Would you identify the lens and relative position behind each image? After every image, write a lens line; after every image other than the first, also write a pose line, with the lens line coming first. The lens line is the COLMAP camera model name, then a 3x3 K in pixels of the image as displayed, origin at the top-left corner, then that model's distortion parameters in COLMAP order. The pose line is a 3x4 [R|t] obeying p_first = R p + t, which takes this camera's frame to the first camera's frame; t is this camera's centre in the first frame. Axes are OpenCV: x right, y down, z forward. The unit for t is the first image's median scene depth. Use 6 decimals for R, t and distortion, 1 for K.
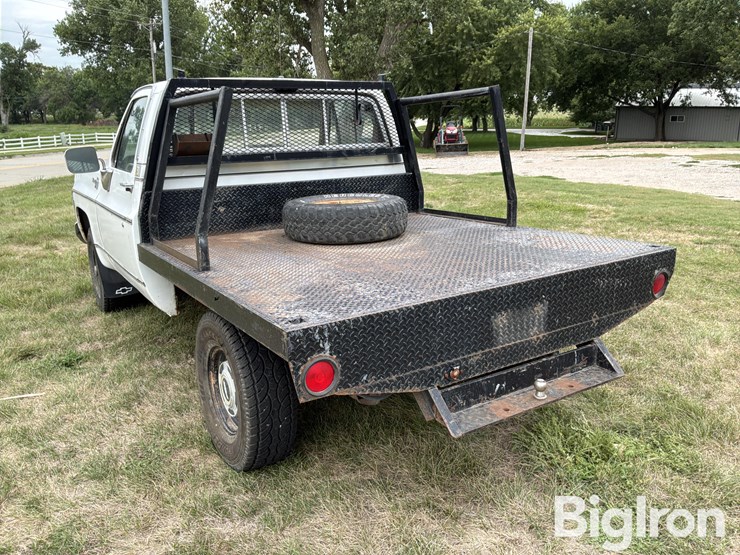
lens RADIAL K [[616.6, 0, 366.8], [0, 616.6, 280.5], [0, 0, 1]] dist [0.110637, -0.205293]
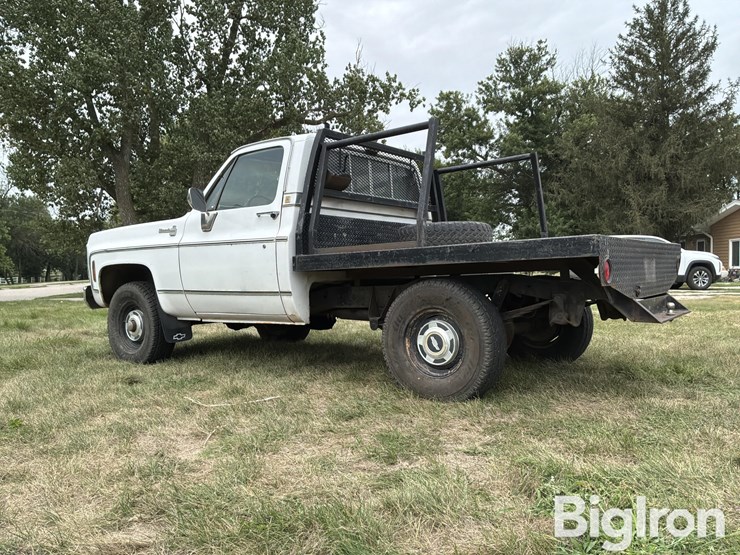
lens RADIAL K [[626.4, 0, 370.0], [0, 626.4, 277.5], [0, 0, 1]] dist [0.098291, -0.219347]
pose [[0.930168, 0.011016, 0.366970, -0.942966], [0.083199, 0.967220, -0.239923, 0.393923], [-0.357584, 0.253700, 0.898760, -0.162052]]
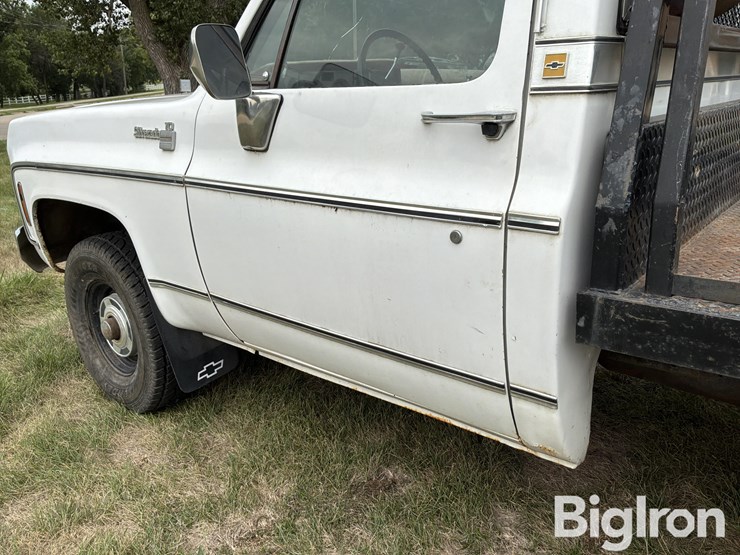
lens RADIAL K [[616.6, 0, 366.8], [0, 616.6, 280.5], [0, 0, 1]] dist [0.110637, -0.205293]
pose [[0.950560, -0.099658, 0.294116, -0.799835], [0.087112, 0.994652, 0.055487, -0.129952], [-0.298073, -0.027123, 0.954158, 1.021809]]
